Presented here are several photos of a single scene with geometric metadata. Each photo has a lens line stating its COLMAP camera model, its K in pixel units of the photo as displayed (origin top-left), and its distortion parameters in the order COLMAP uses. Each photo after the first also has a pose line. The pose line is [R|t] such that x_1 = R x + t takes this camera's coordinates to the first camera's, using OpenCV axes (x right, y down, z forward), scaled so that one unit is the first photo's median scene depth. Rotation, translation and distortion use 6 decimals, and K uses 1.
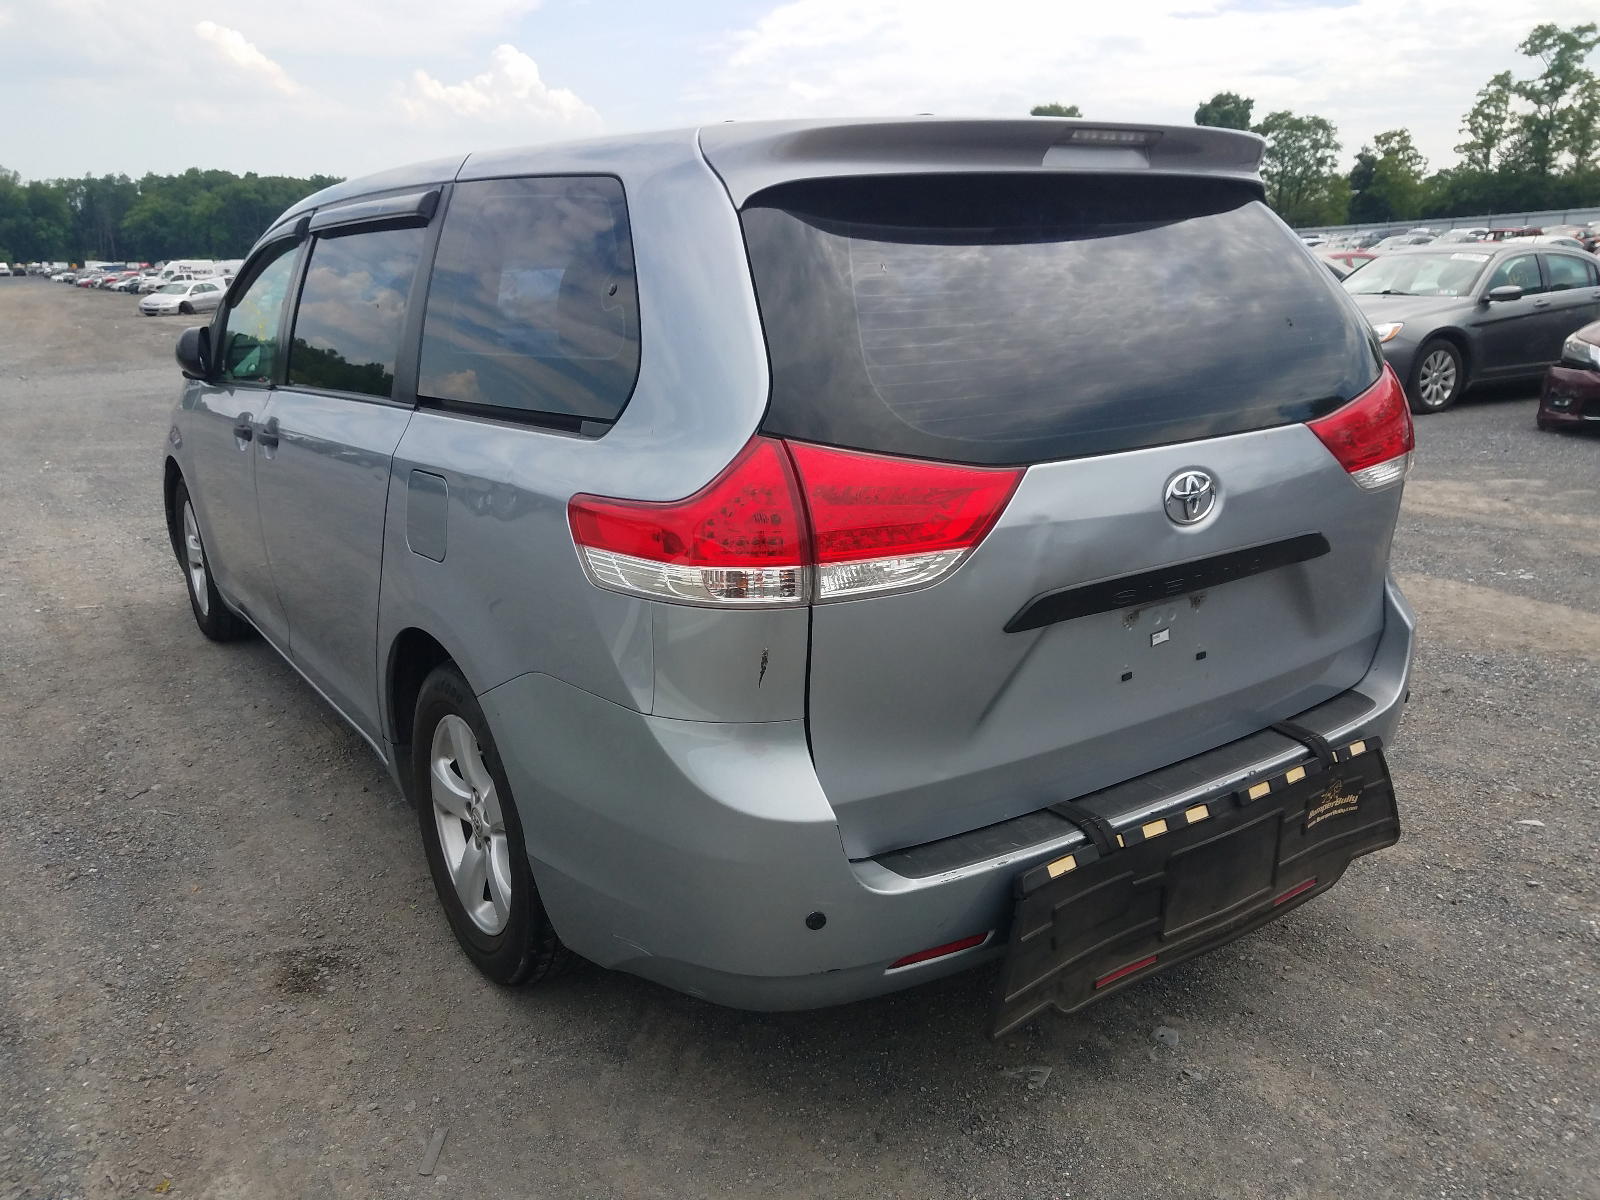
lens RADIAL K [[1228.6, 0, 800.3], [0, 1228.6, 618.6], [0, 0, 1]] dist [-0.008793, -0.004514]
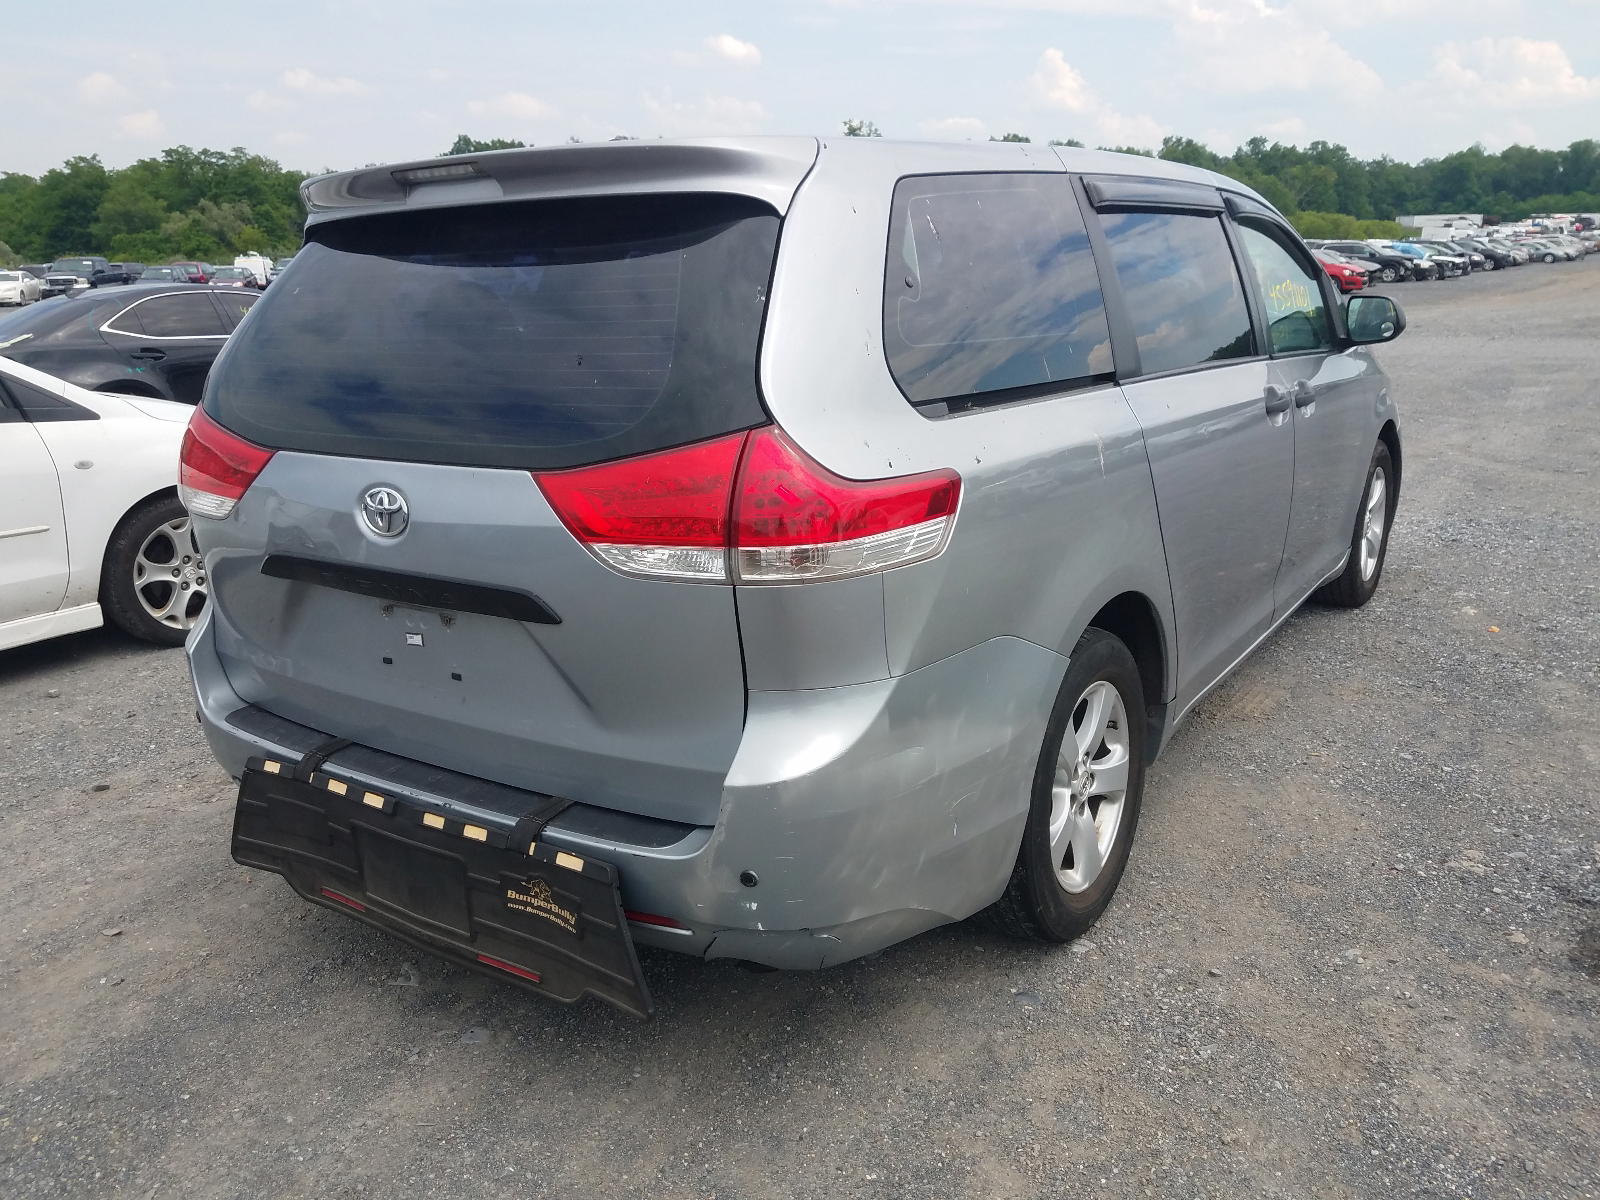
lens RADIAL K [[1267.2, 0, 800.0], [0, 1267.2, 600.0], [0, 0, 1]] dist [-0.002105, -0.005607]
pose [[0.371938, 0.258794, -0.891452, 1.337337], [-0.227324, 0.956502, 0.182833, -0.284331], [0.899992, 0.134646, 0.414590, 0.803045]]
